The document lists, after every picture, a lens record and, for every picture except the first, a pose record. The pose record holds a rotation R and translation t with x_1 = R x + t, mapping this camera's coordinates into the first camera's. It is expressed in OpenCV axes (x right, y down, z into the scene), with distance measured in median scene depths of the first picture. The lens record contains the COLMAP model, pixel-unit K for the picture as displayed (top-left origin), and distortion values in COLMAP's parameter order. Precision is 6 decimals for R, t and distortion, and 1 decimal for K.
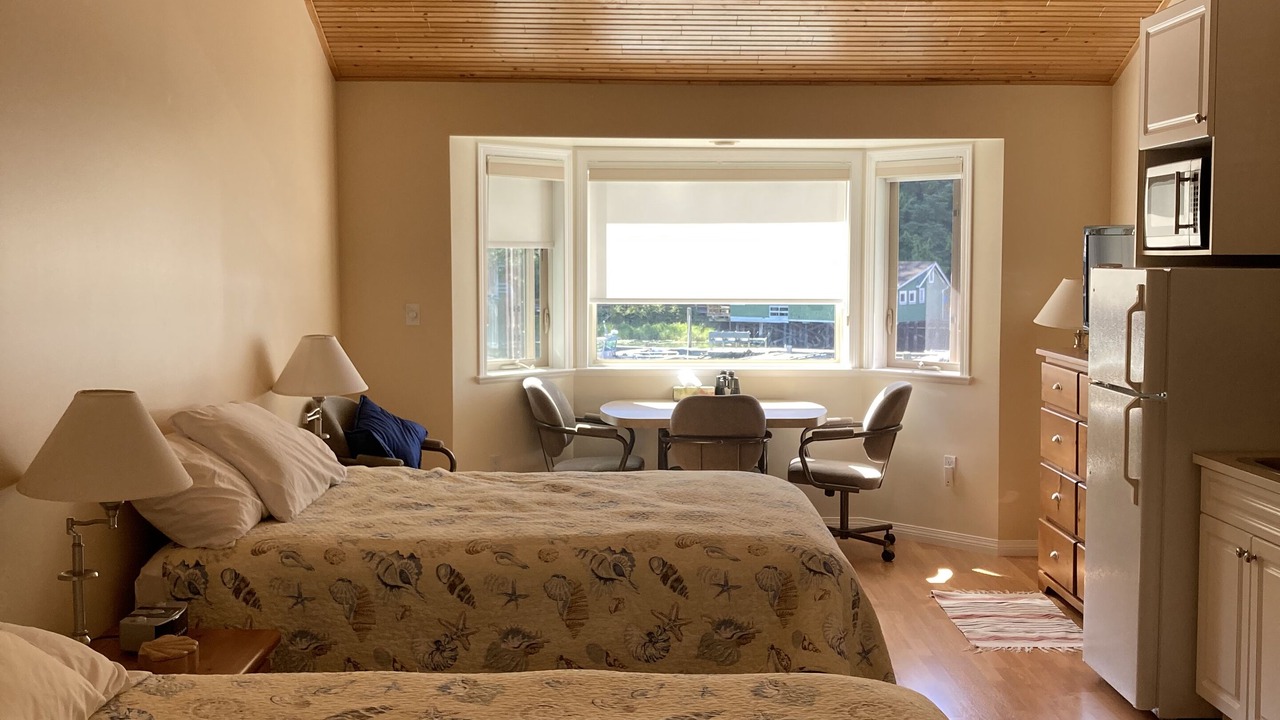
lens RADIAL K [[1368.8, 0, 640.0], [0, 1368.8, 360.0], [0, 0, 1]] dist [0.149329, -0.424236]
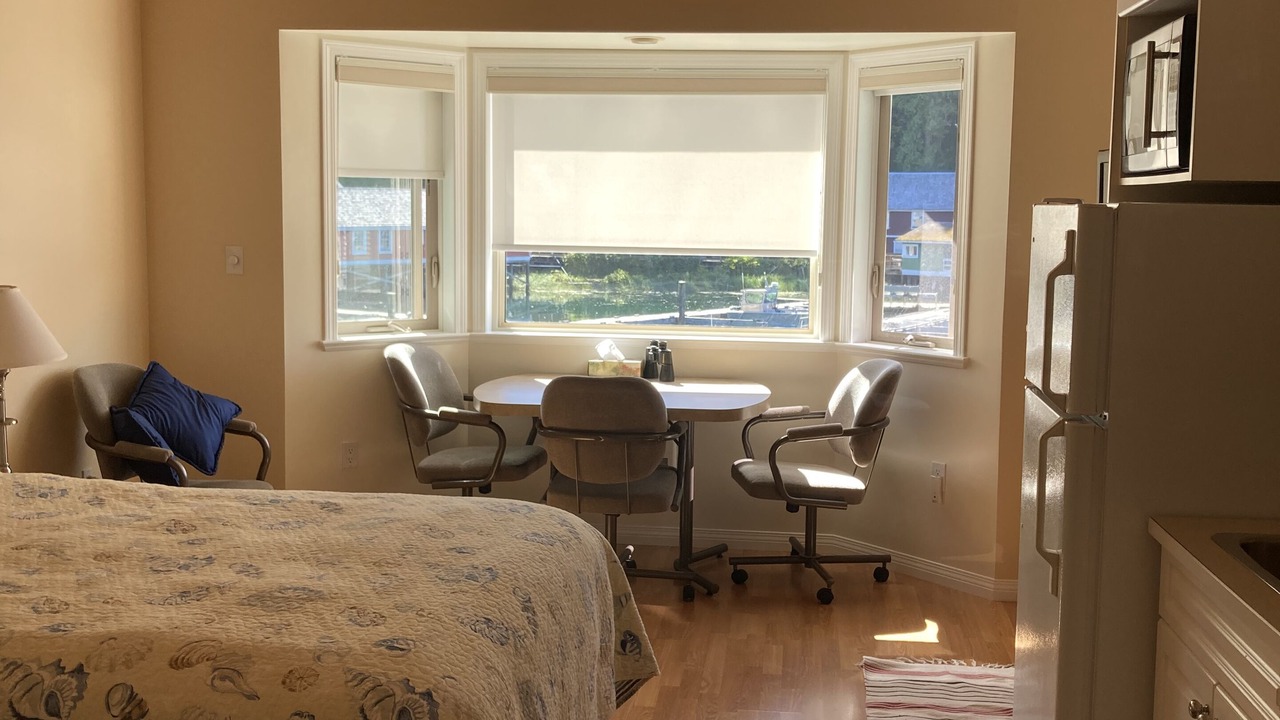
lens RADIAL K [[1368.8, 0, 640.0], [0, 1368.8, 360.0], [0, 0, 1]] dist [0.149329, -0.424236]
pose [[0.991530, 0.026853, -0.127072, 0.155107], [-0.022243, 0.999047, 0.037558, -0.010373], [0.127960, -0.034413, 0.991182, 0.234348]]
